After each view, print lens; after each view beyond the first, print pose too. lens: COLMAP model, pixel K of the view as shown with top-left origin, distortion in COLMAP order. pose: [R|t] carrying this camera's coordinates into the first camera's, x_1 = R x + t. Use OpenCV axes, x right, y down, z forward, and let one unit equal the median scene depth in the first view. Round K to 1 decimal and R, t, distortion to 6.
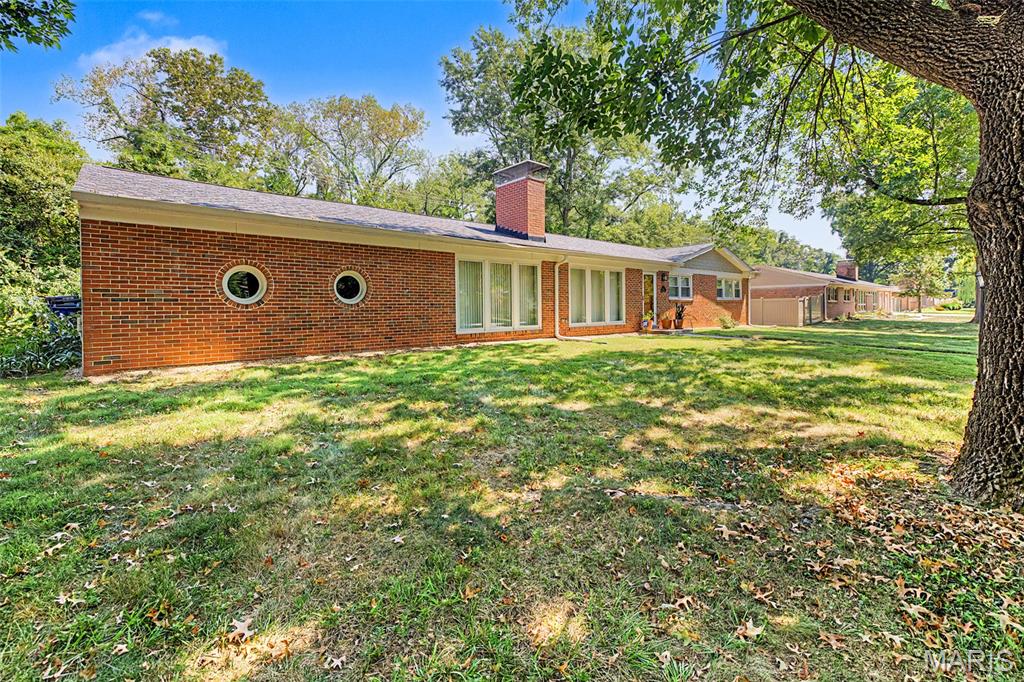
lens RADIAL K [[426.3, 0, 513.6], [0, 426.3, 312.4], [0, 0, 1]] dist [0.001374, 0.000165]
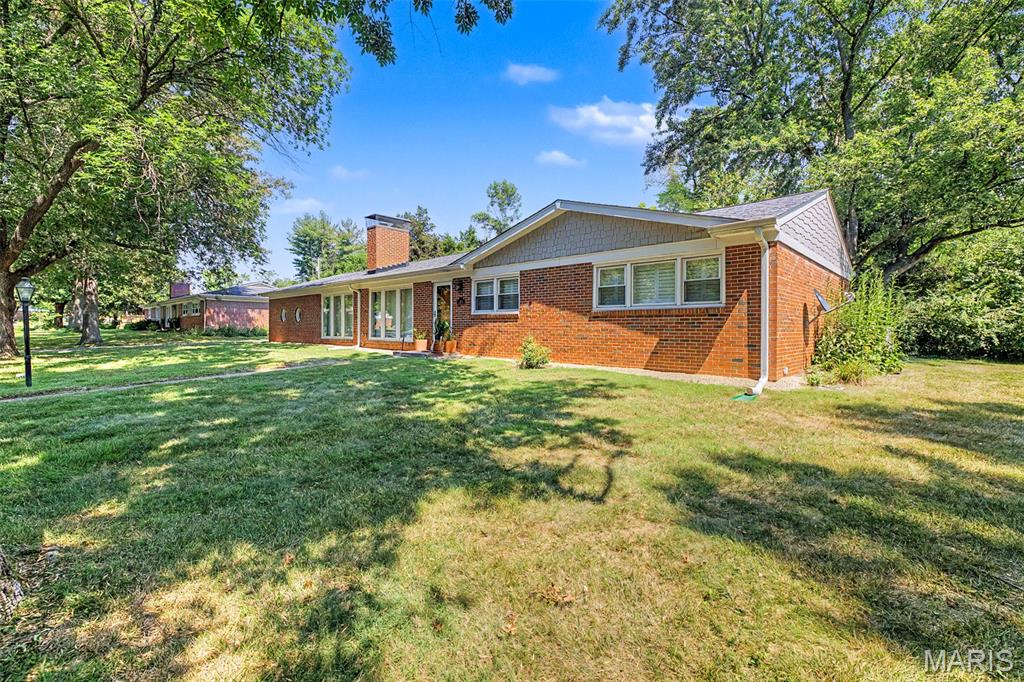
lens RADIAL K [[449.3, 0, 515.4], [0, 449.3, 331.5], [0, 0, 1]] dist [0.006283, -0.000242]
pose [[0.116067, 0.019829, -0.993043, 1.254385], [-0.013488, 0.999740, 0.018386, -0.017746], [0.993150, 0.011261, 0.116305, 1.082849]]
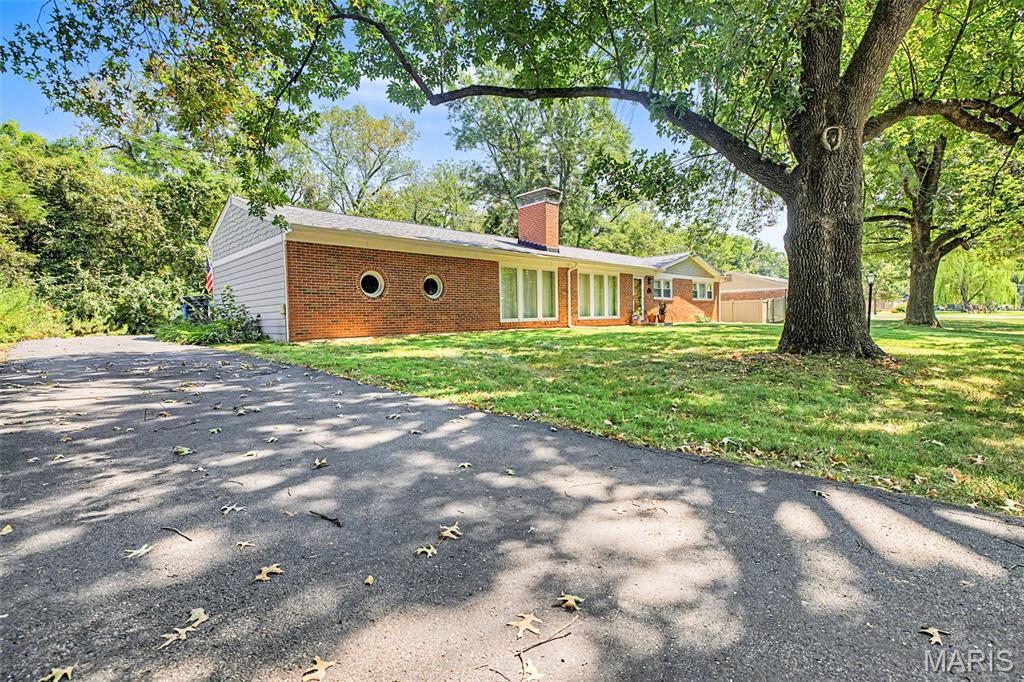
lens RADIAL K [[438.1, 0, 512.6], [0, 438.1, 336.5], [0, 0, 1]] dist [0.002460, 0.000099]
pose [[0.998658, -0.011959, 0.050384, -0.111621], [0.010337, 0.999424, 0.032321, 0.034466], [-0.050741, -0.031757, 0.998207, -0.254111]]
